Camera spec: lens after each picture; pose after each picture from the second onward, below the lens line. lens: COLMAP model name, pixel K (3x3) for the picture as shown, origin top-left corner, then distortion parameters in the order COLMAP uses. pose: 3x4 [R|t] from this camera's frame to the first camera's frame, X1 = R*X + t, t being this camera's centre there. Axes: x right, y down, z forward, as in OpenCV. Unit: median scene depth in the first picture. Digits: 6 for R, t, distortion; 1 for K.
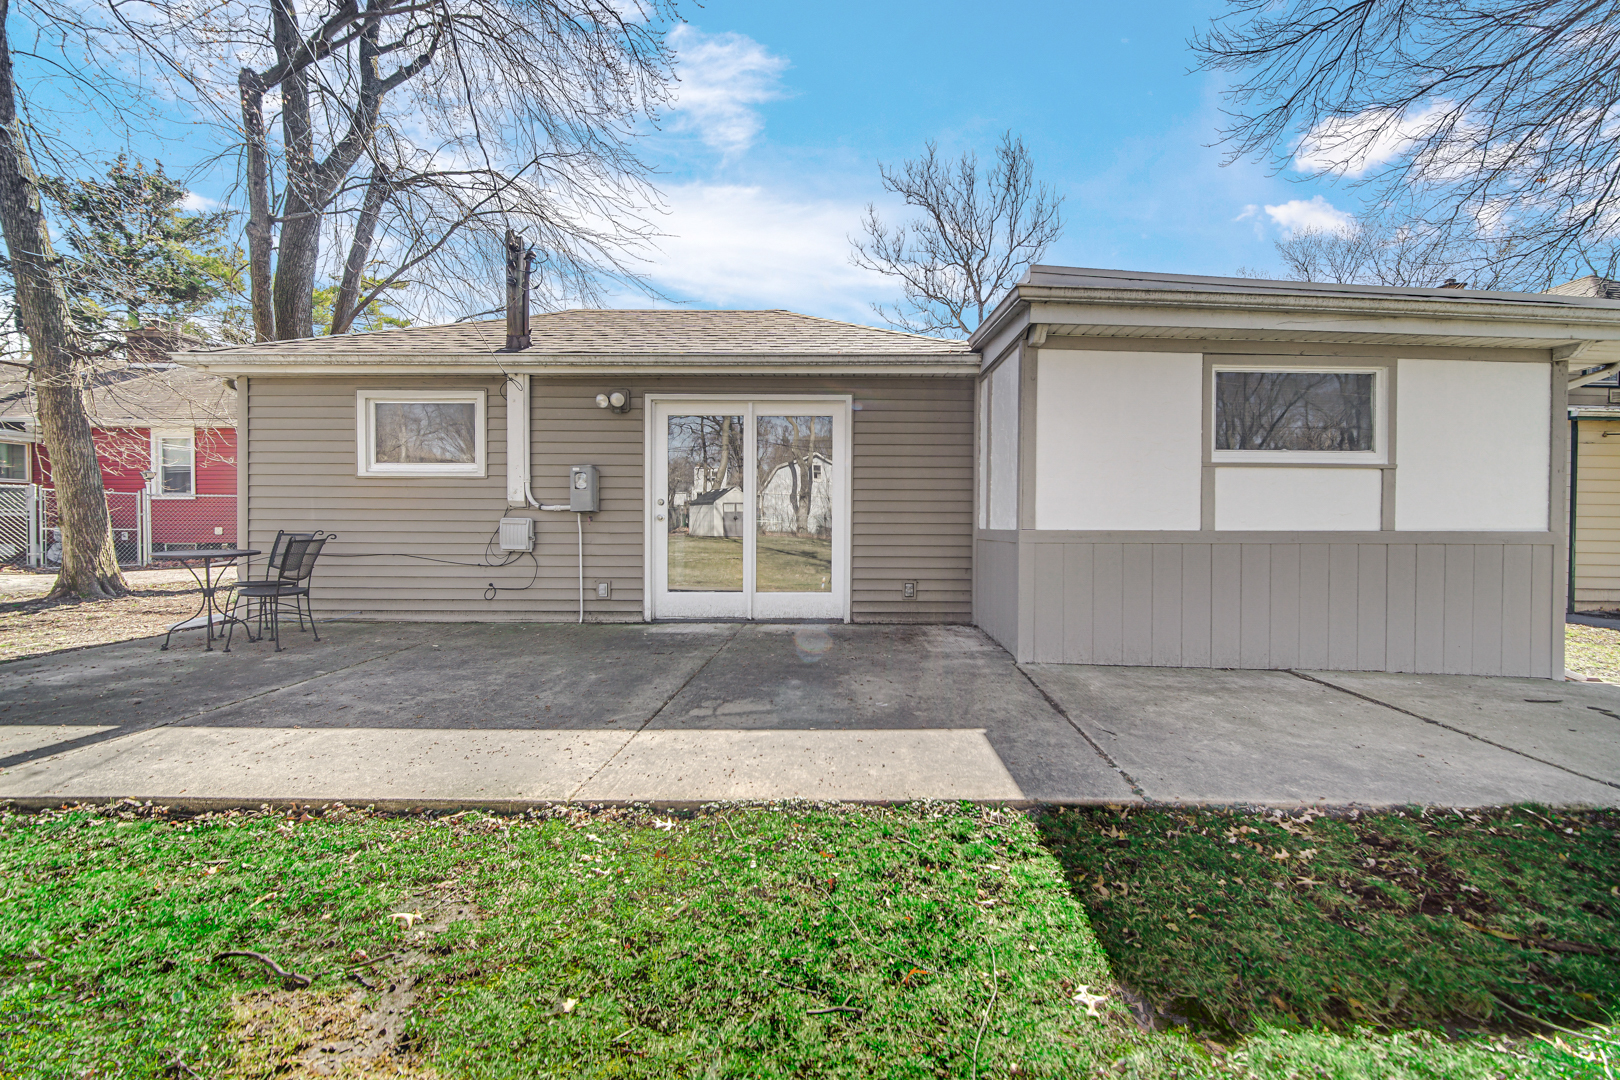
lens RADIAL K [[638.4, 0, 815.2], [0, 638.4, 535.8], [0, 0, 1]] dist [-0.000552, -0.000037]
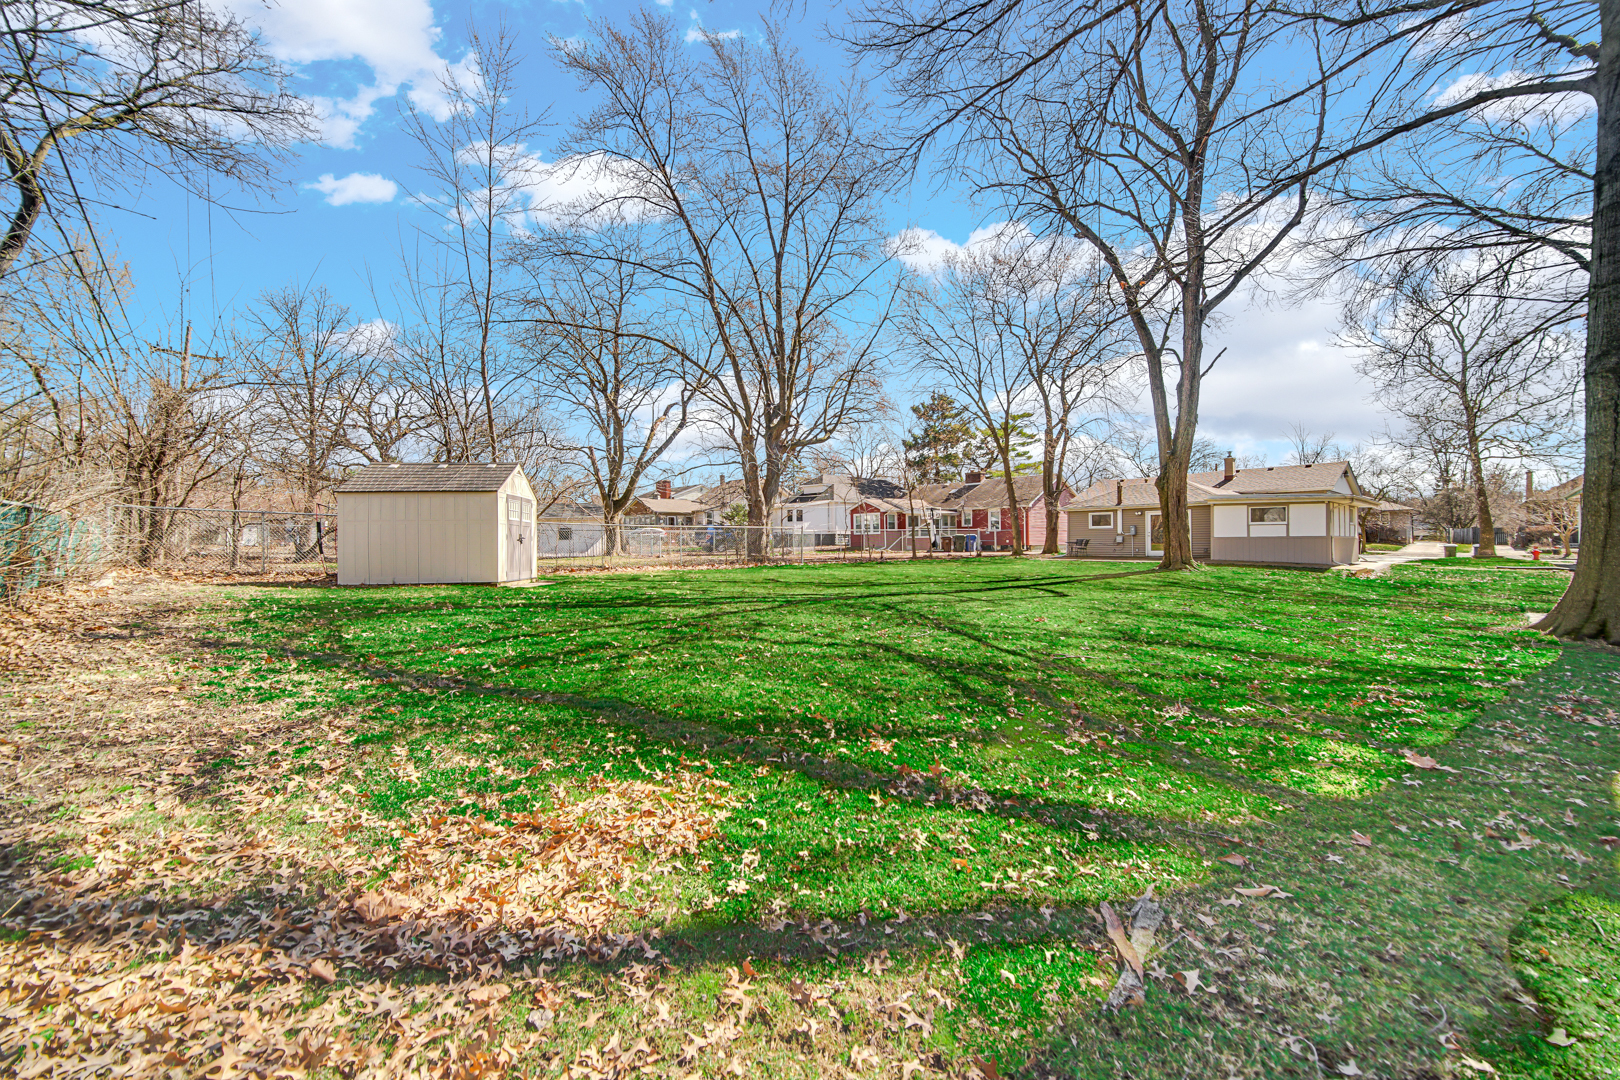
lens RADIAL K [[638.4, 0, 815.2], [0, 638.4, 535.8], [0, 0, 1]] dist [-0.000552, -0.000037]
pose [[0.703501, -0.017044, -0.710490, 1.529122], [-0.000970, 0.999688, -0.024941, 0.105134], [0.710693, 0.018235, 0.703266, -4.546676]]
